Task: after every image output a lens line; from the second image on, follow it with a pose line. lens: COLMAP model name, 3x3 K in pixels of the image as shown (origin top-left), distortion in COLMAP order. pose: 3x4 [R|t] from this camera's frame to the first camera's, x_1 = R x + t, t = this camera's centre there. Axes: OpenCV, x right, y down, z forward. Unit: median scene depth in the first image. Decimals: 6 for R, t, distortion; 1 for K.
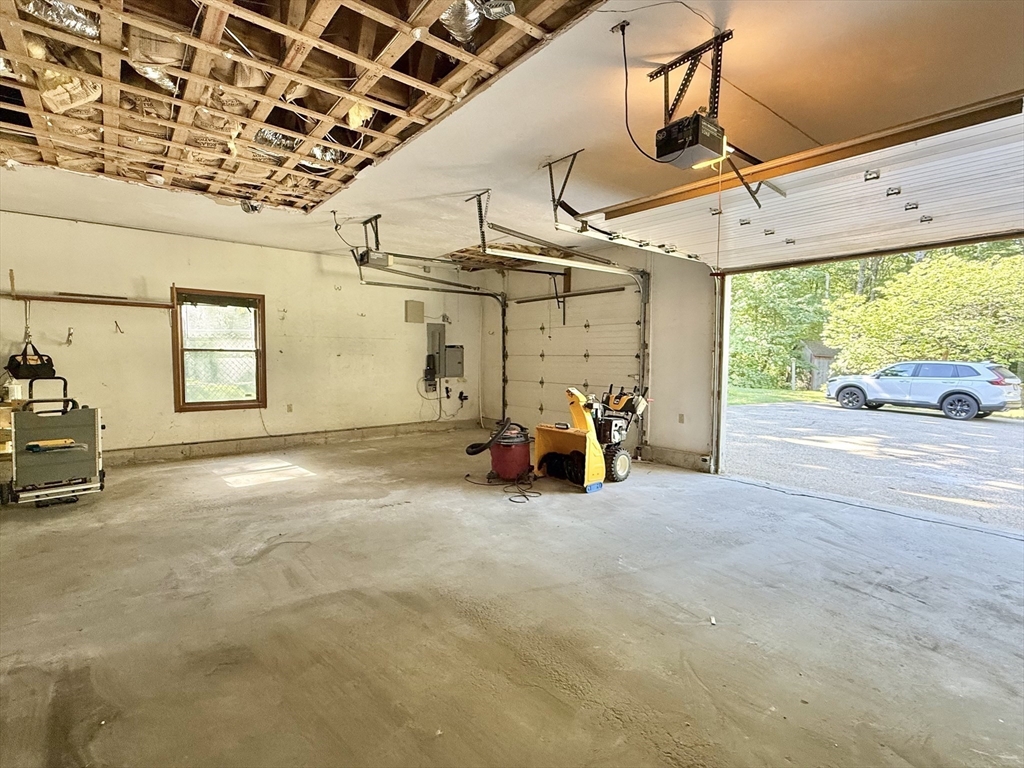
lens RADIAL K [[496.1, 0, 512.0], [0, 496.1, 384.0], [0, 0, 1]] dist [-0.000357, 0.000310]
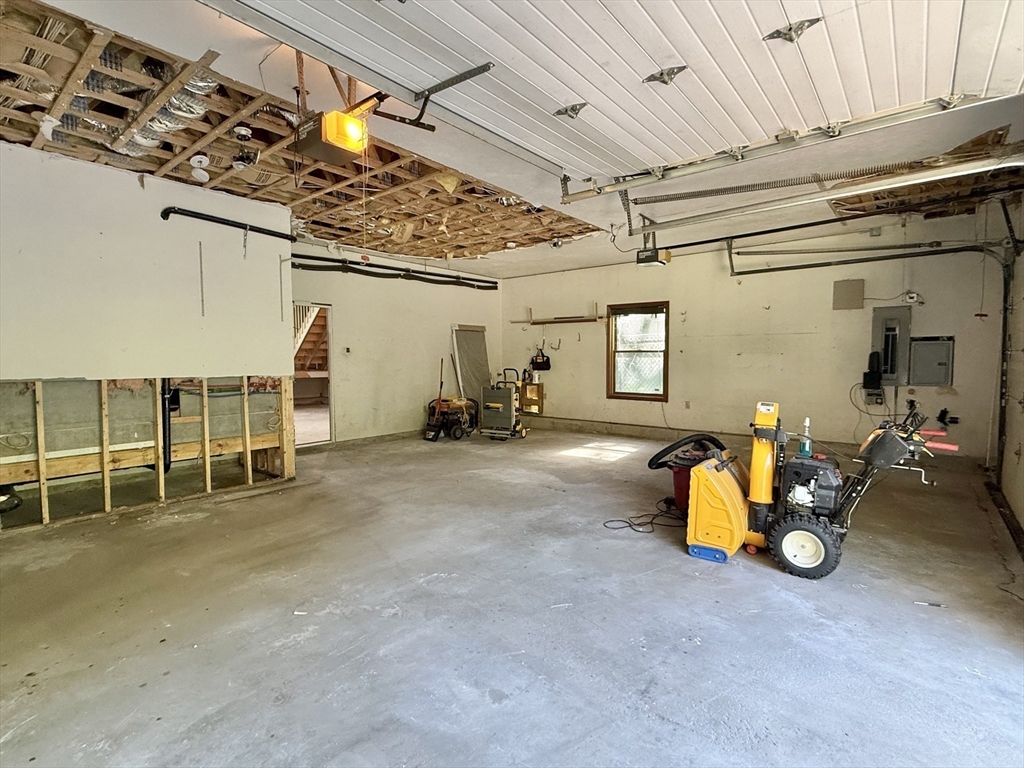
lens RADIAL K [[496.1, 0, 512.0], [0, 496.1, 384.0], [0, 0, 1]] dist [-0.000357, 0.000310]
pose [[0.201255, 0.048398, -0.978343, 0.648685], [-0.049742, 0.997995, 0.039138, -0.023483], [0.978275, 0.040788, 0.203259, 0.531914]]
